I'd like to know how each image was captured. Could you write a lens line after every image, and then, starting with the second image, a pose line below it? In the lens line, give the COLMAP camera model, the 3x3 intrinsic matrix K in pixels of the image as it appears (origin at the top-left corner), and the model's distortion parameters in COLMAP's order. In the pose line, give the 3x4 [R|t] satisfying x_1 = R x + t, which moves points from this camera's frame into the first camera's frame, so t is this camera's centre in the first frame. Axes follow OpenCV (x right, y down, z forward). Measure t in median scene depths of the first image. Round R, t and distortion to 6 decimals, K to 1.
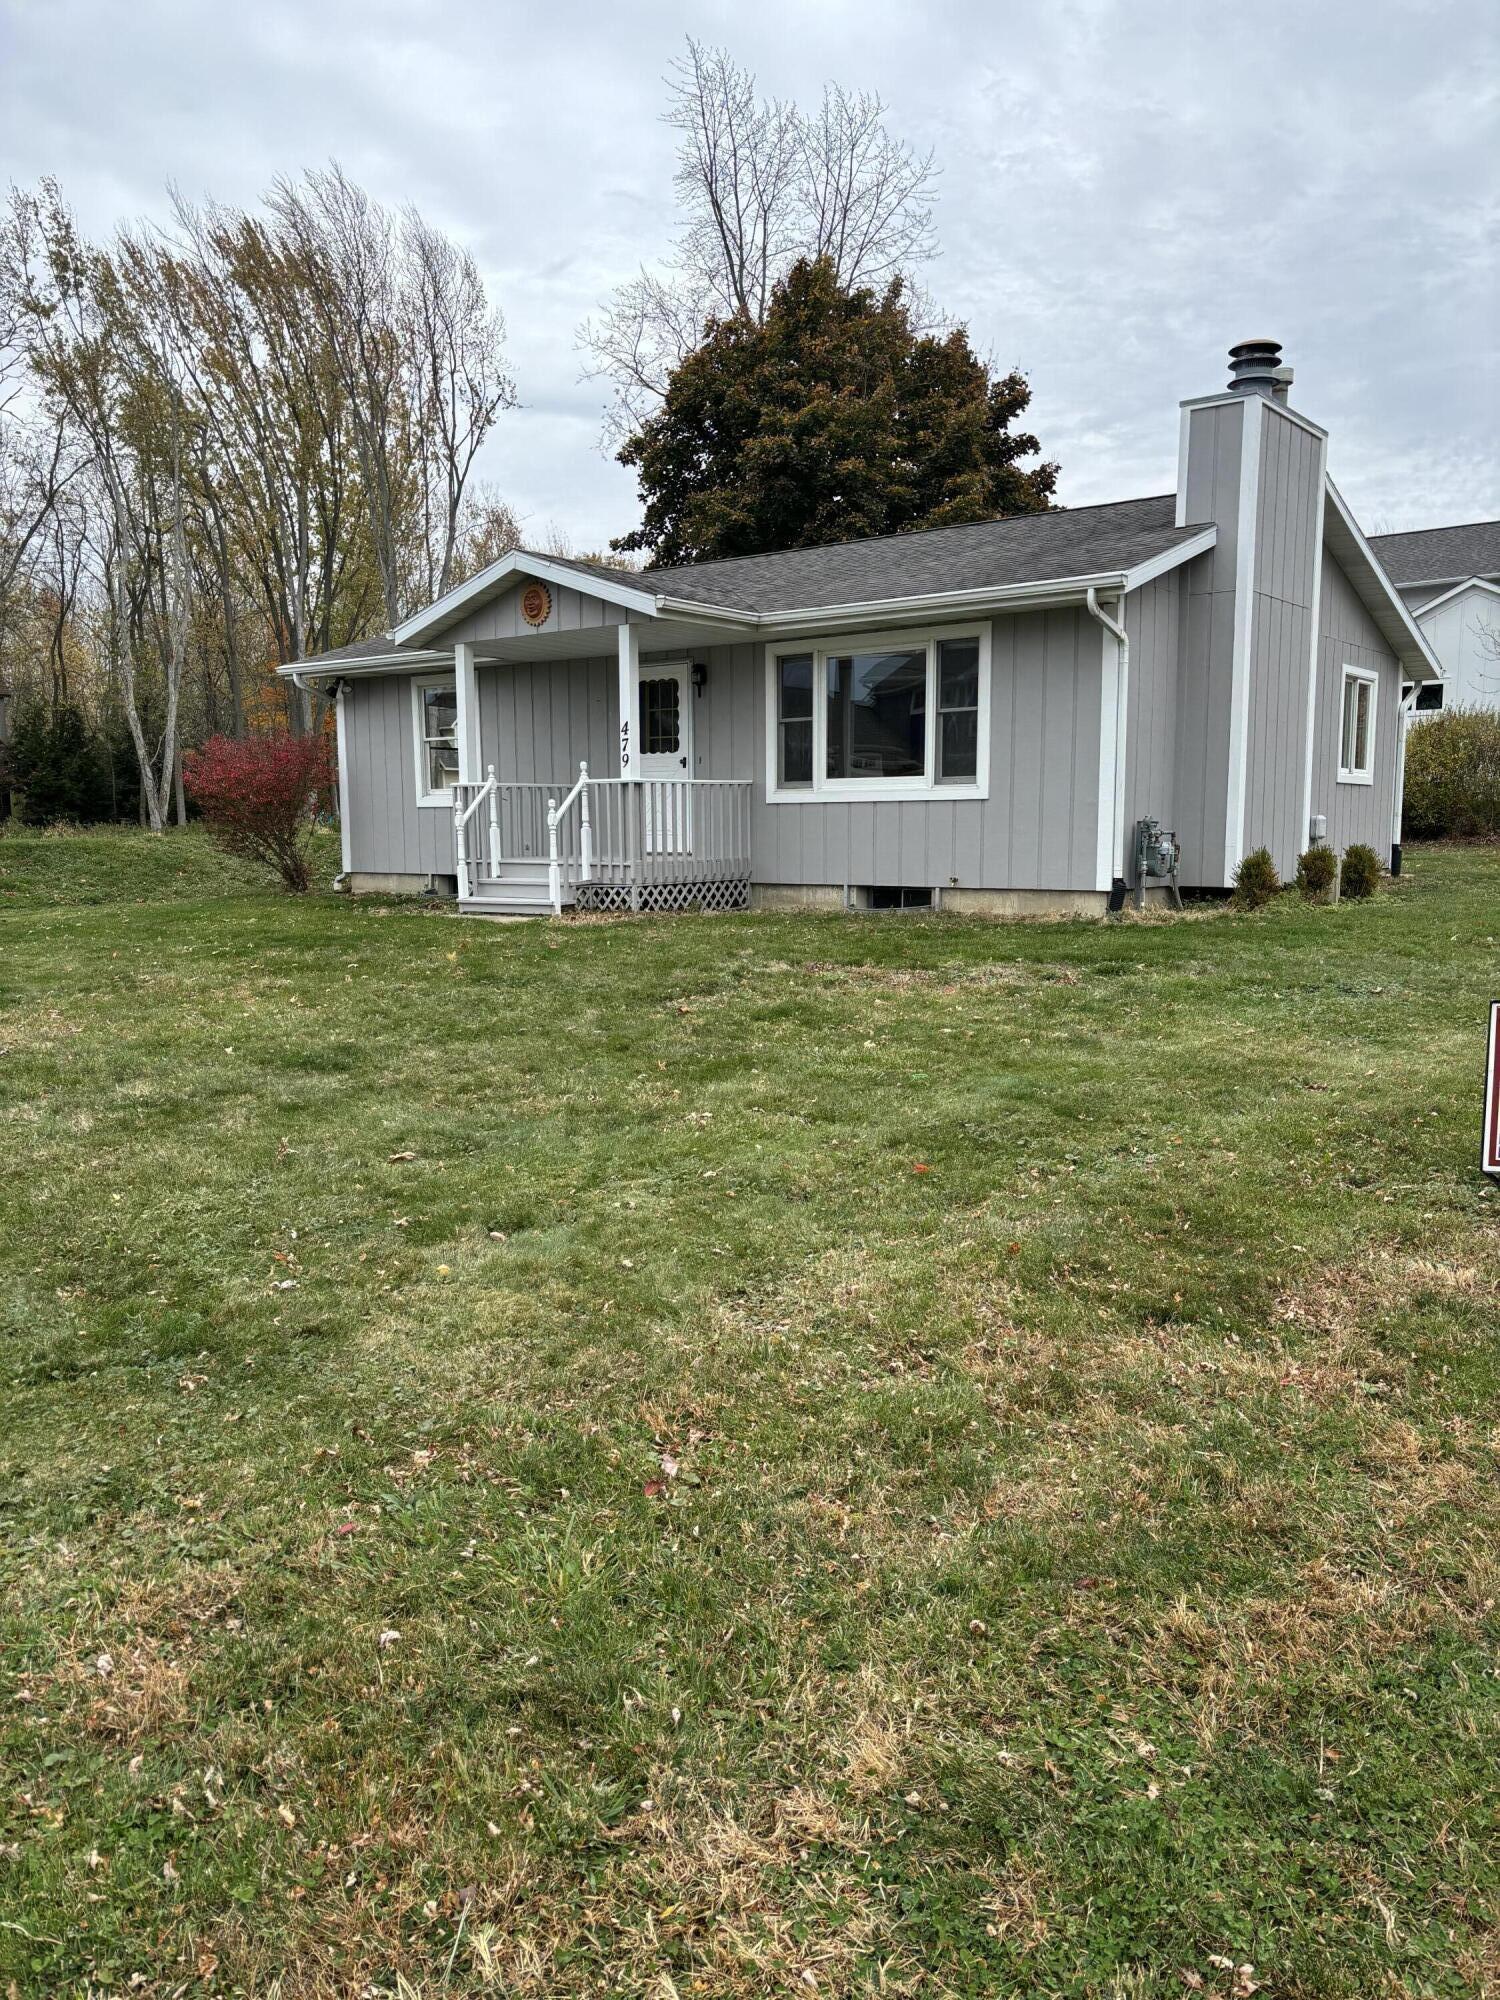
lens RADIAL K [[1536.4, 0, 750.0], [0, 1536.4, 1000.0], [0, 0, 1]] dist [0.038858, 0.004401]
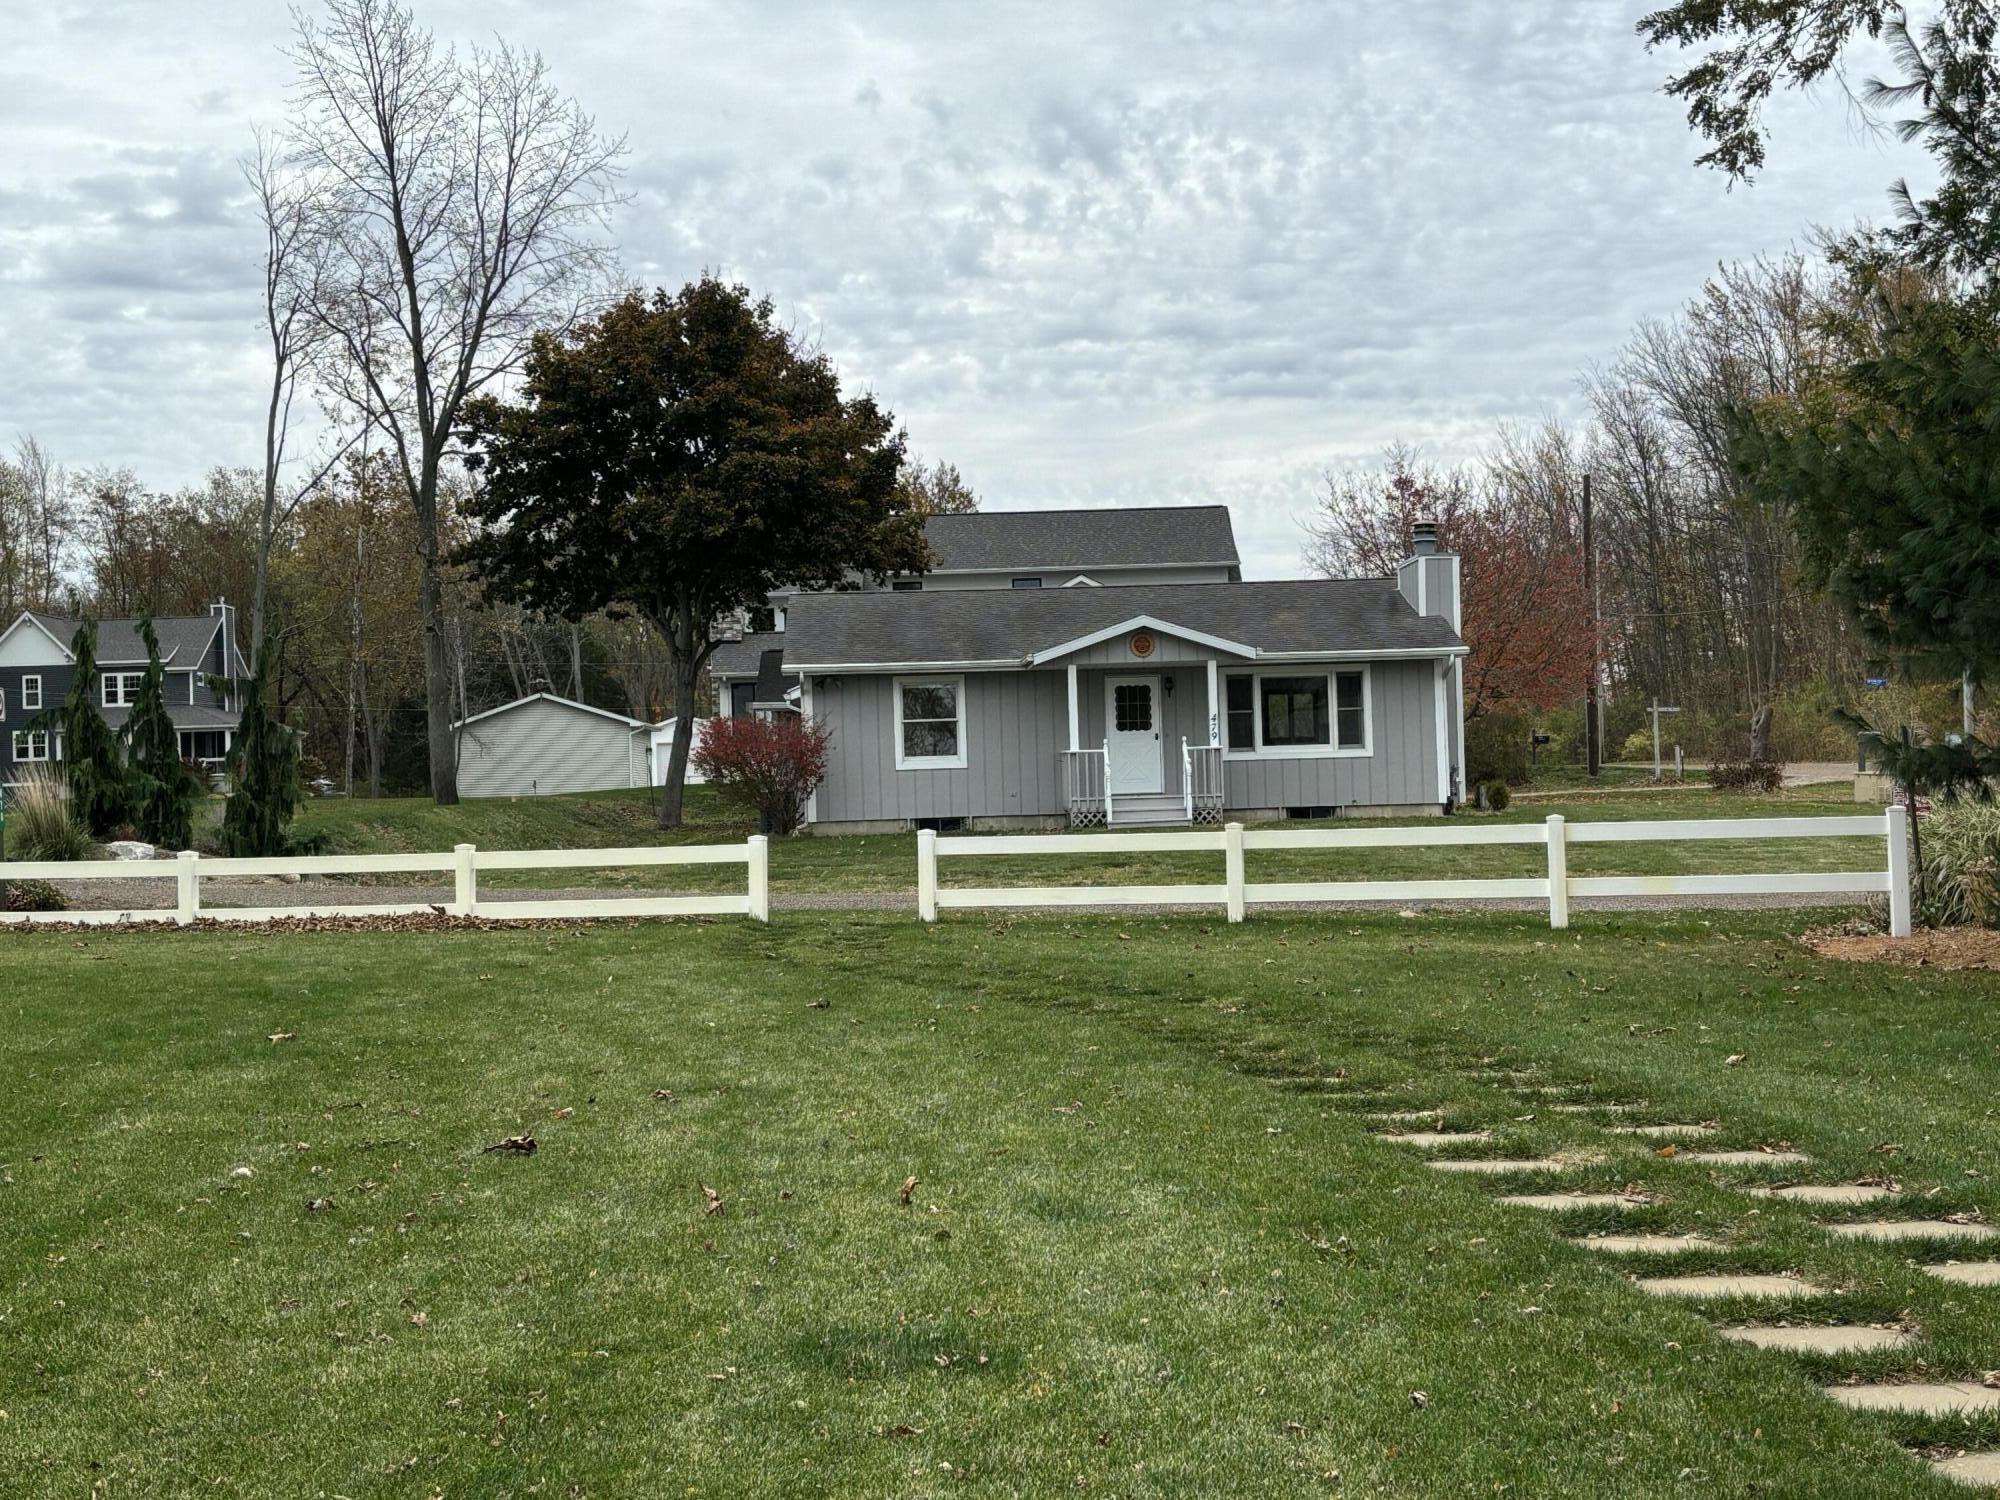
lens RADIAL K [[2681.0, 0, 1000.0], [0, 2681.0, 750.0], [0, 0, 1]] dist [0.236496, 0.001688]
pose [[0.768738, -0.008027, 0.639513, -2.055521], [0.100614, 0.988988, -0.108531, 0.152398], [-0.631600, 0.147776, 0.761081, -1.067229]]
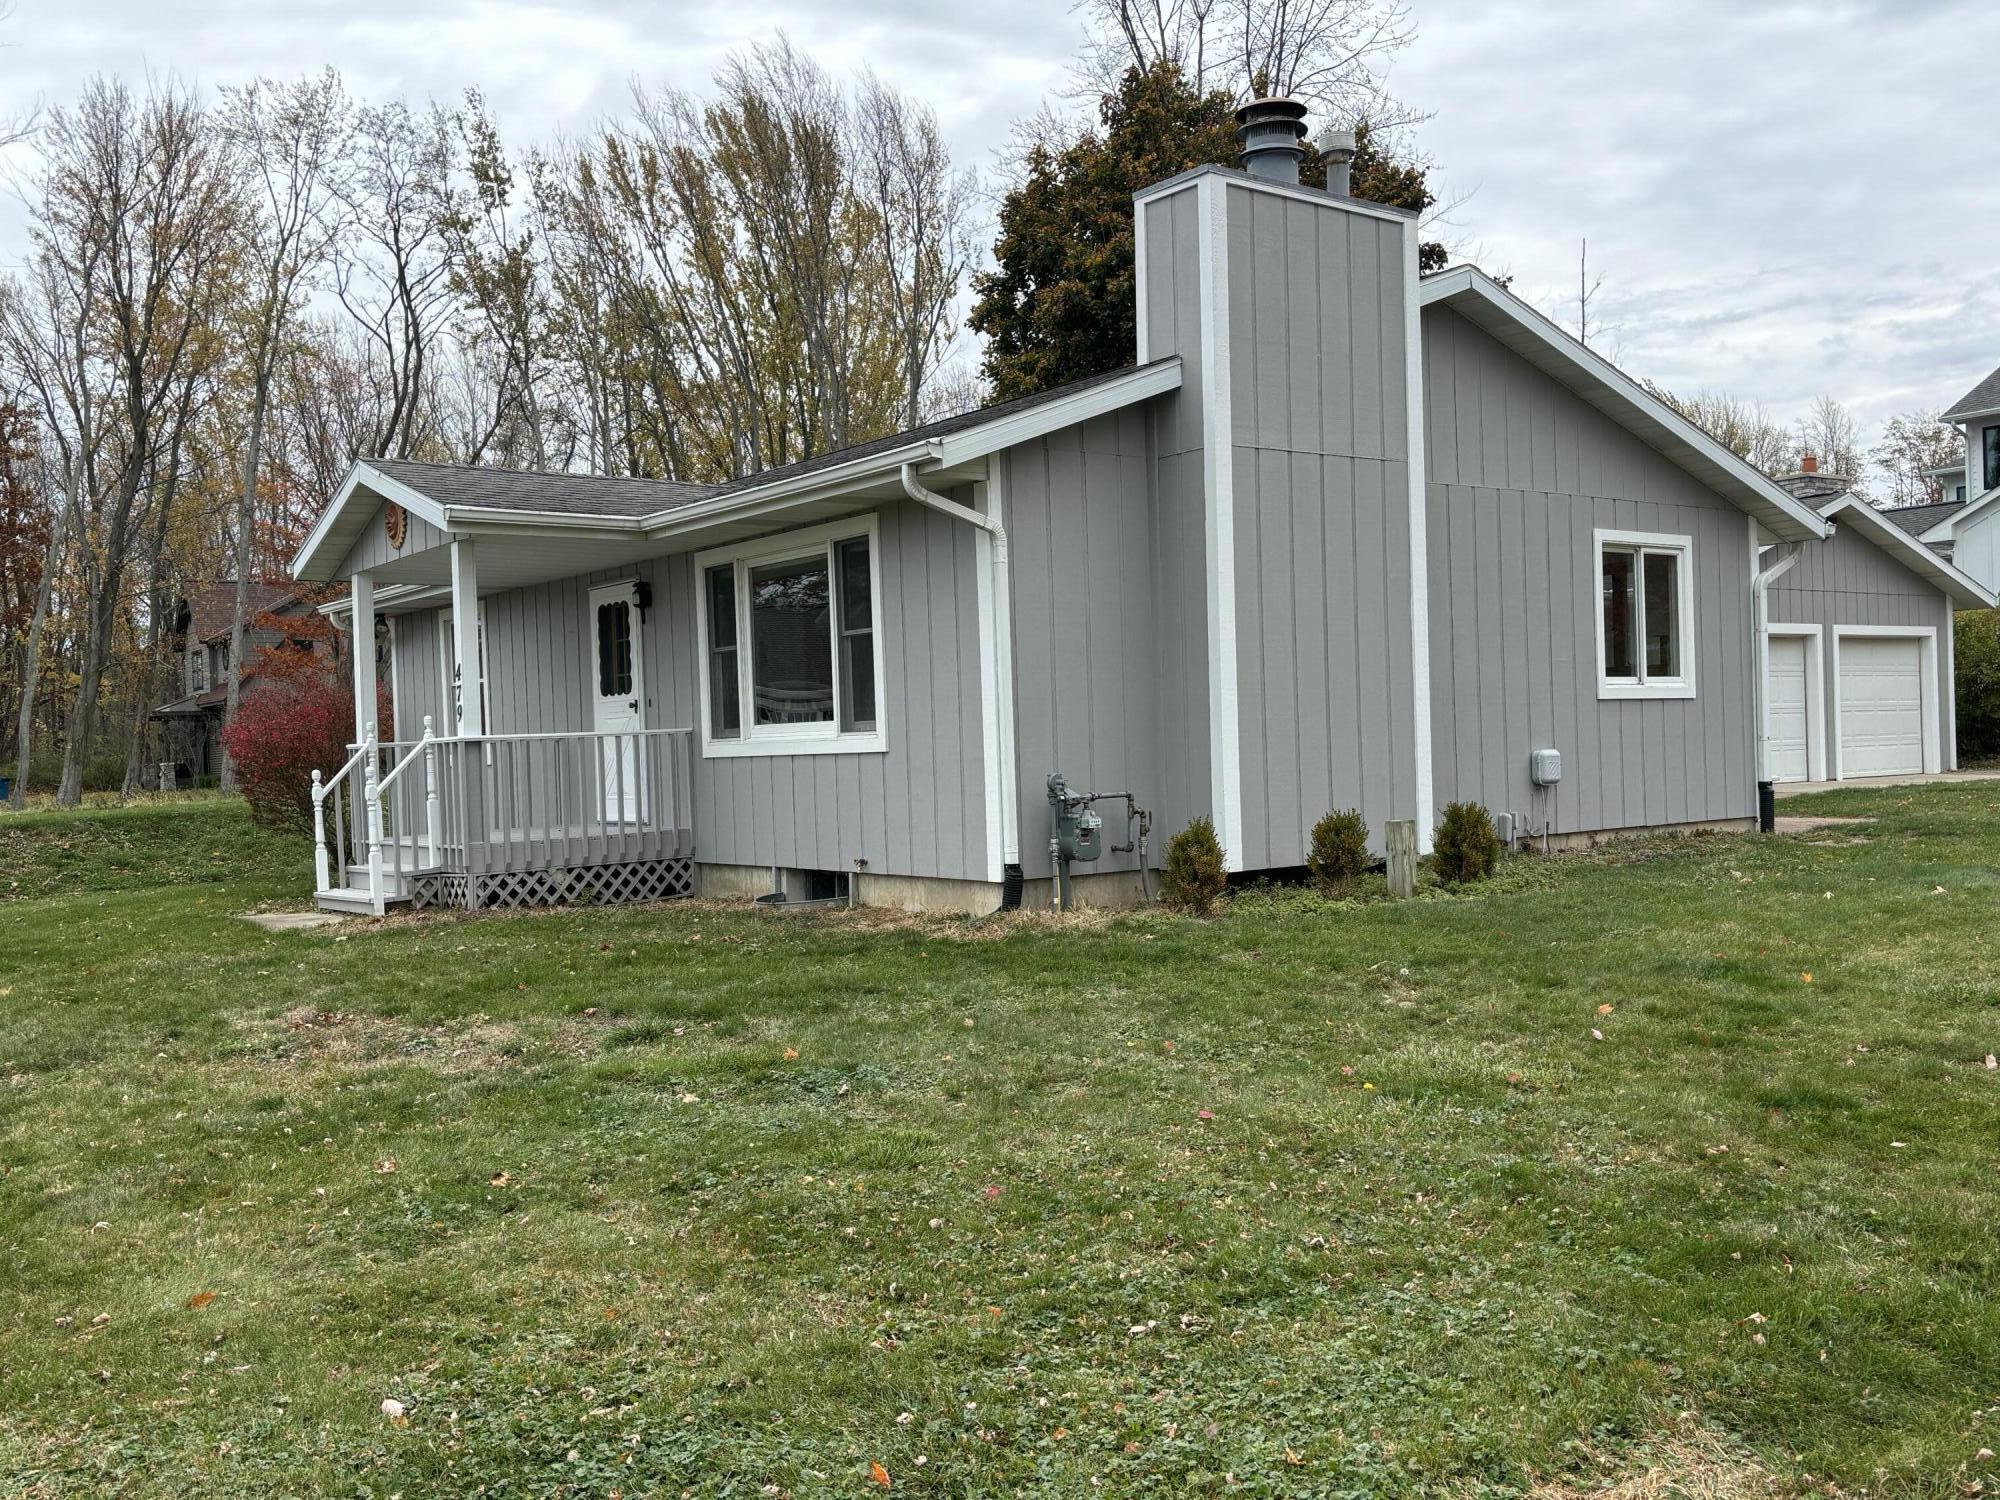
lens RADIAL K [[1807.6, 0, 1000.0], [0, 1807.6, 750.0], [0, 0, 1]] dist [0.064744, -0.007031]
pose [[0.964755, -0.028371, -0.261614, 0.393442], [0.001015, 0.994565, -0.104116, -0.039674], [0.263146, 0.100181, 0.959540, 0.185805]]
